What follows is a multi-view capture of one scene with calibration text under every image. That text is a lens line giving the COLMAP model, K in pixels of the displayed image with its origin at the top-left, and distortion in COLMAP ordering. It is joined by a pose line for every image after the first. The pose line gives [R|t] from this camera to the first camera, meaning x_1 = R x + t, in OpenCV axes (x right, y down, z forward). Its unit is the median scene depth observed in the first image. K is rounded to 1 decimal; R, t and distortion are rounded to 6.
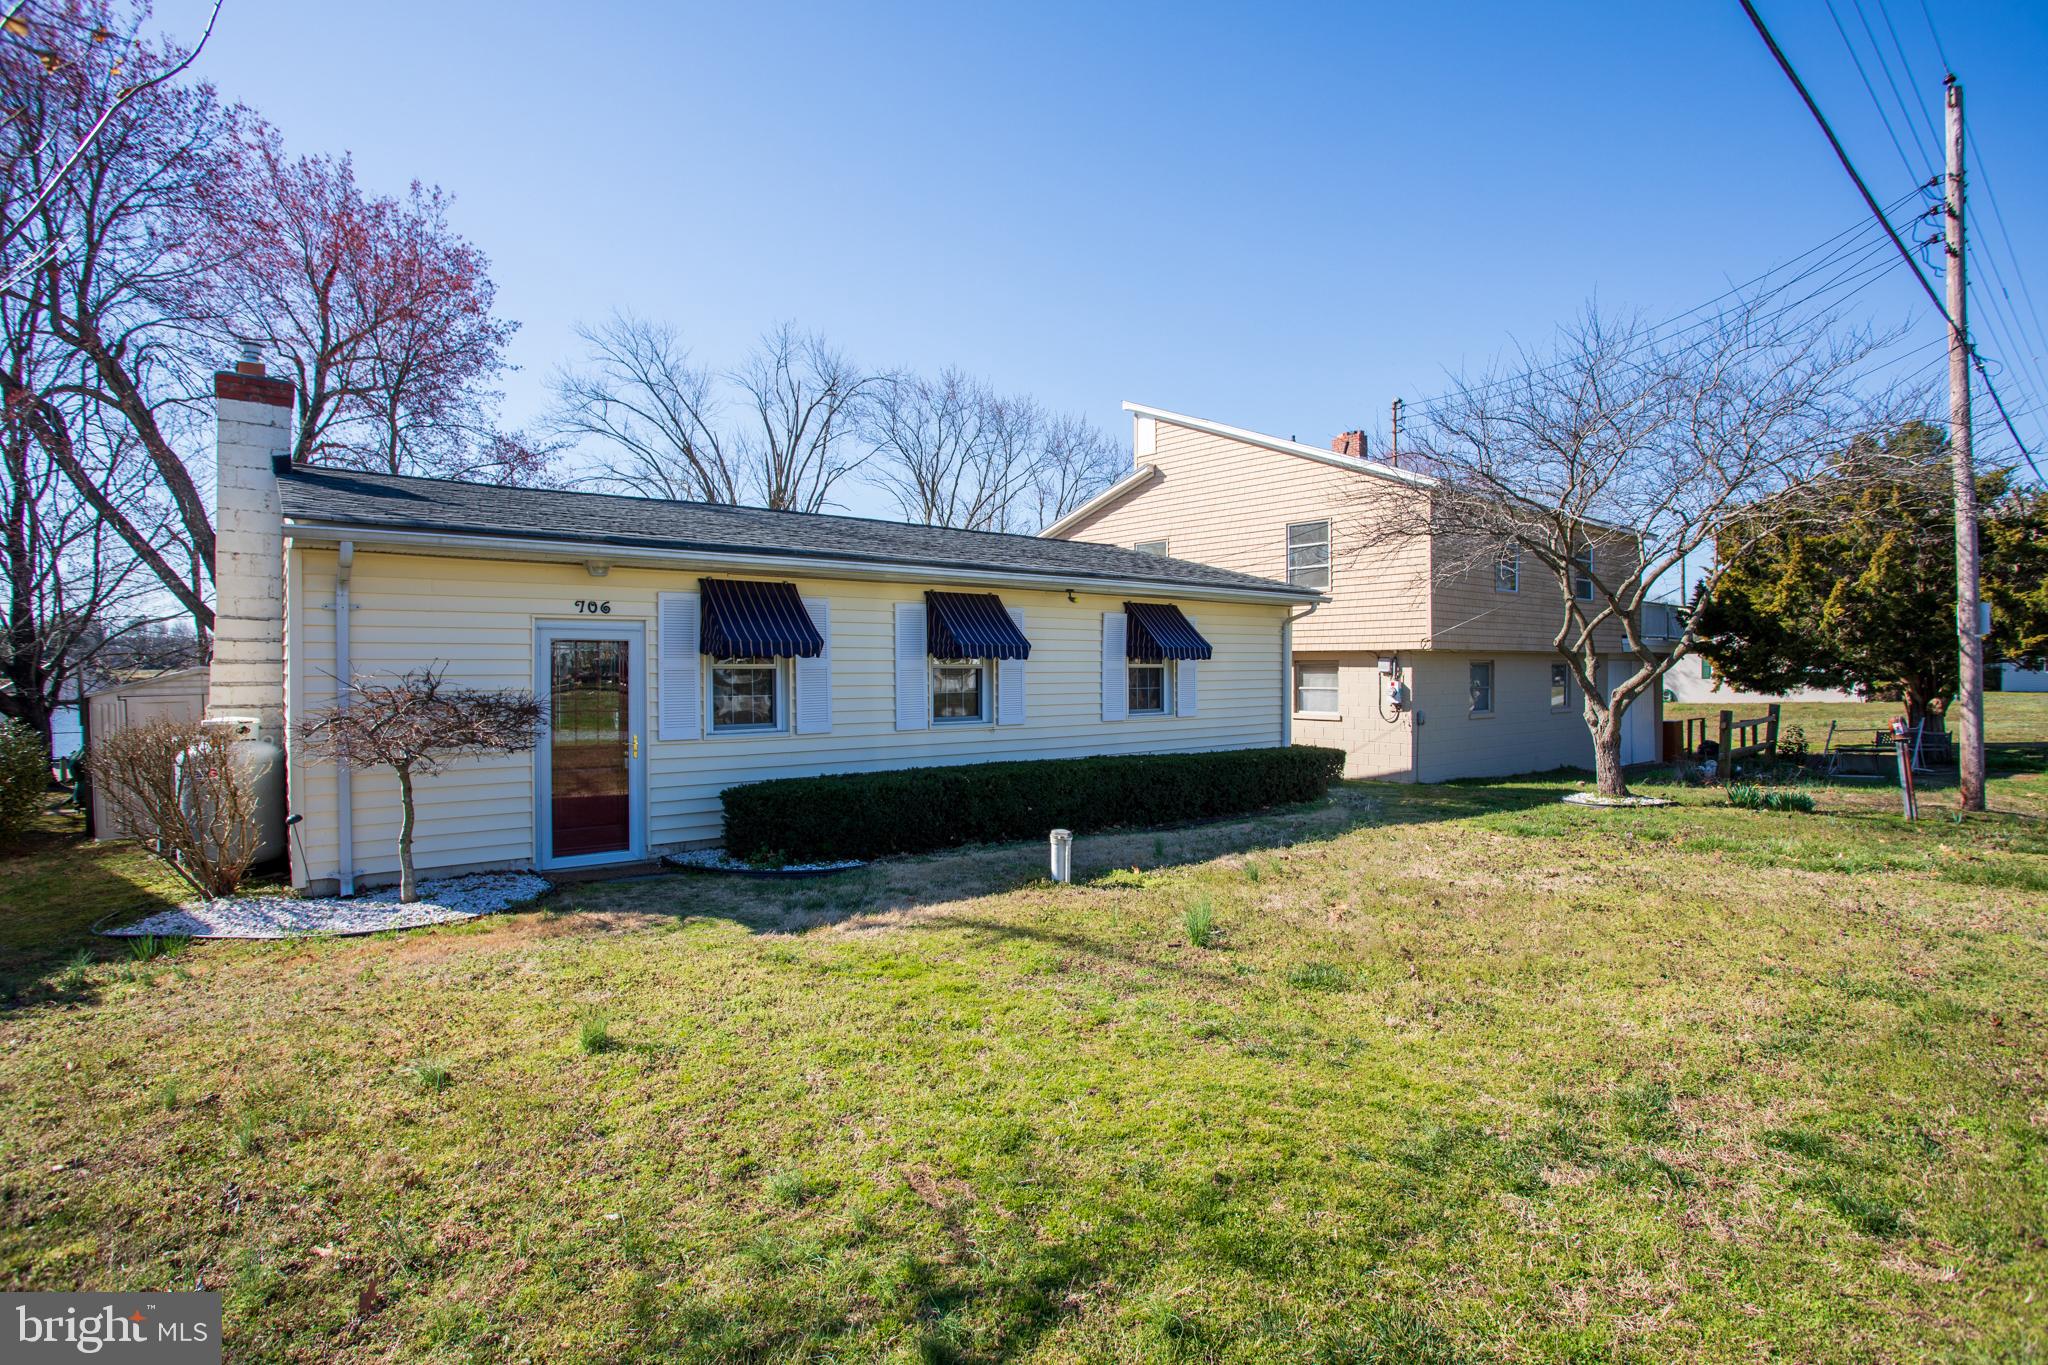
lens RADIAL K [[958.9, 0, 1024.0], [0, 958.9, 682.5], [0, 0, 1]] dist [-0.018675, 0.000387]
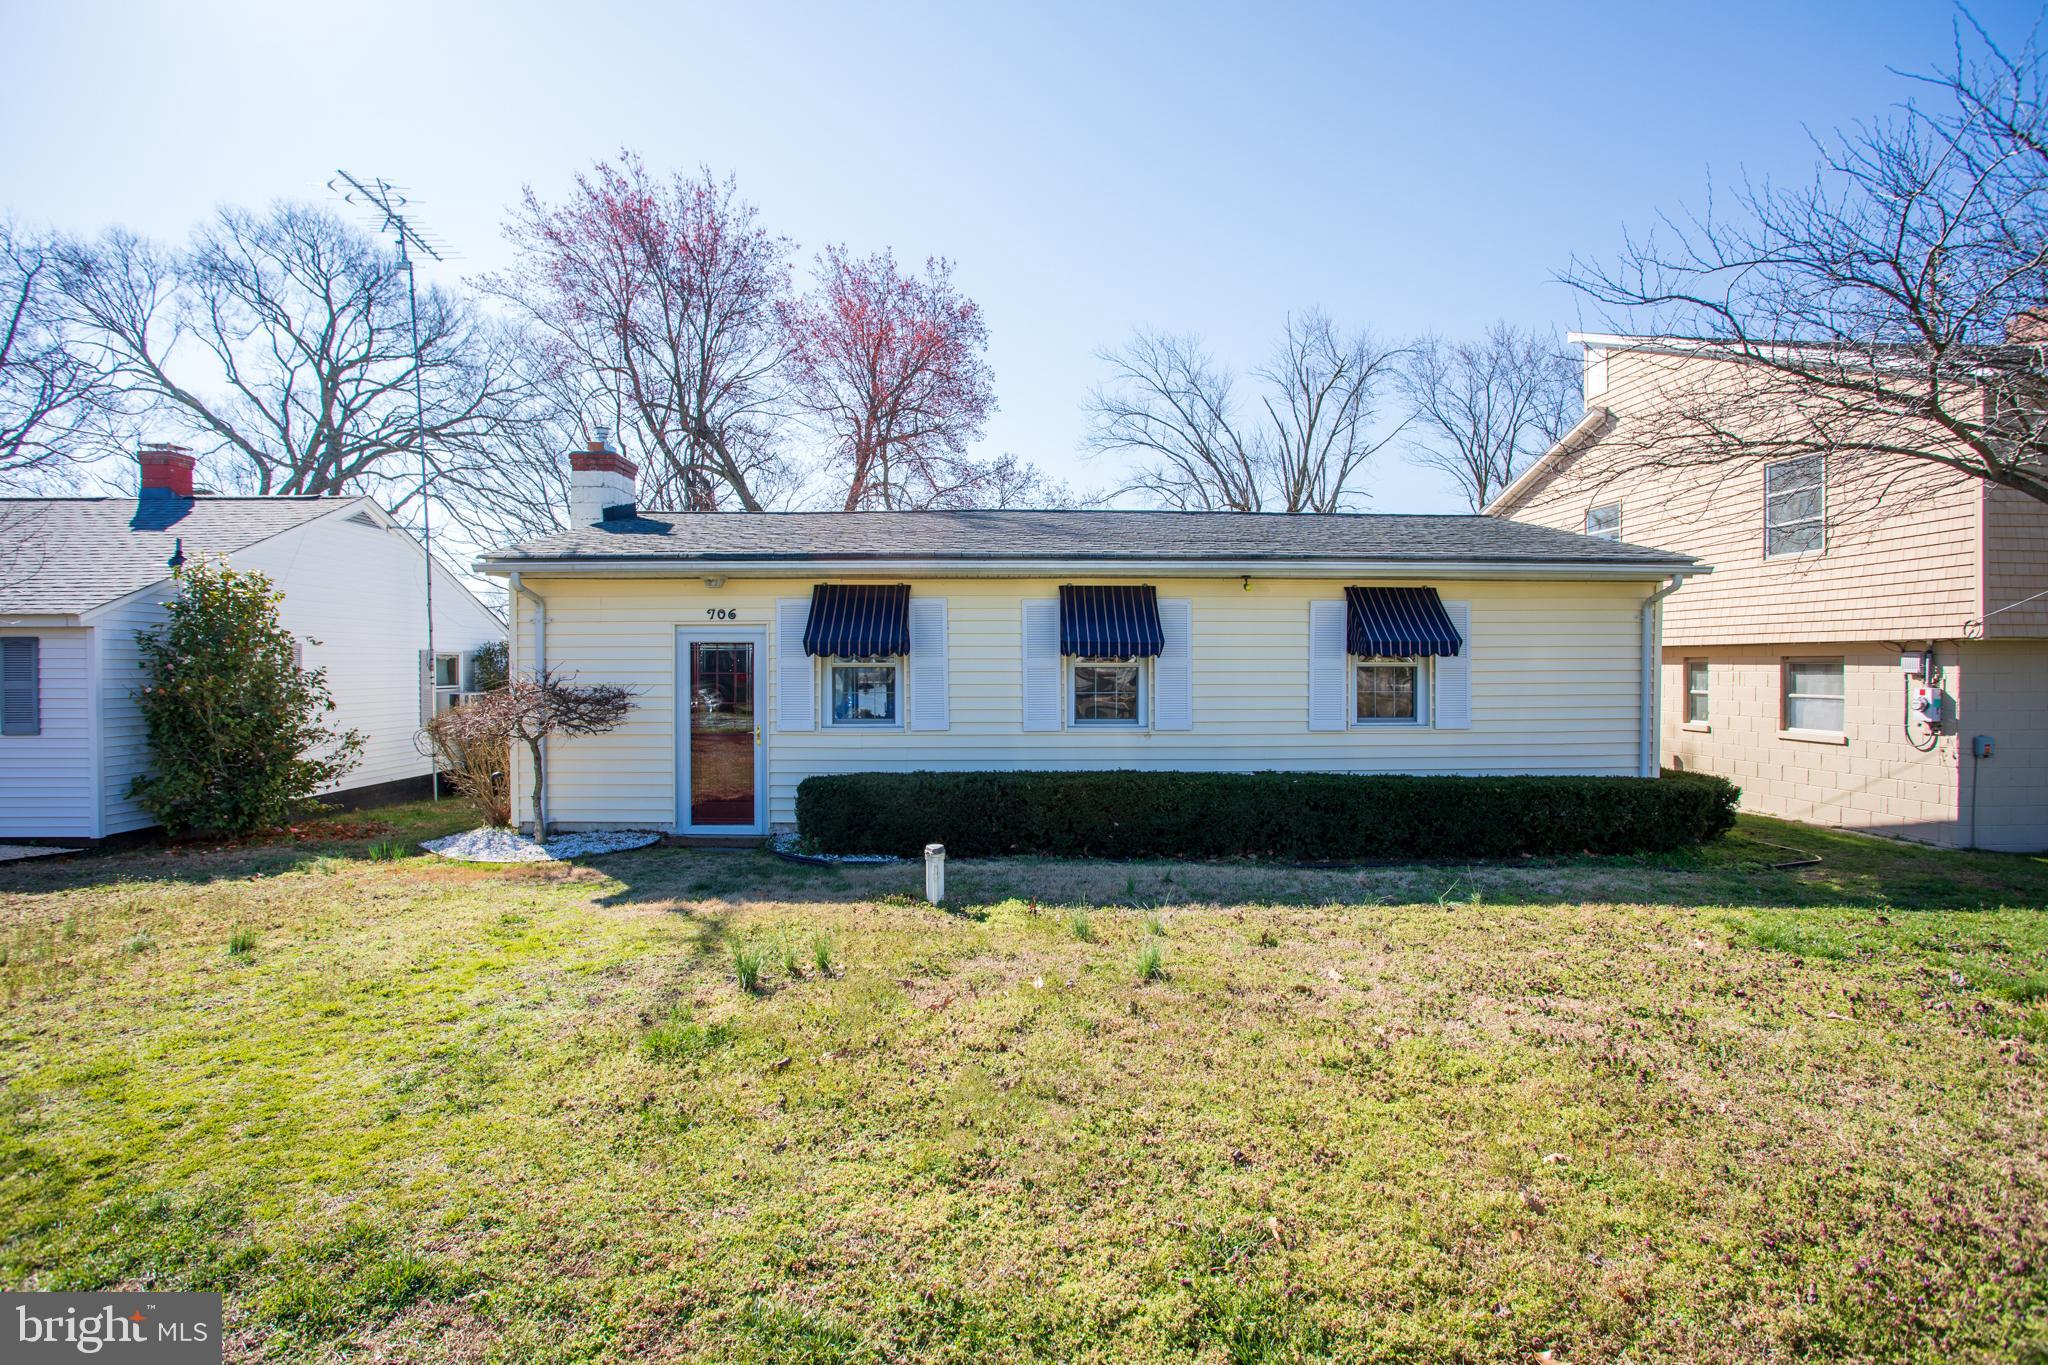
lens RADIAL K [[958.9, 0, 1024.0], [0, 958.9, 682.5], [0, 0, 1]] dist [-0.018675, 0.000387]
pose [[0.817863, 0.013156, -0.575263, 0.265847], [-0.009833, 0.999912, 0.008888, -0.004706], [0.575329, -0.001613, 0.817921, 0.128682]]
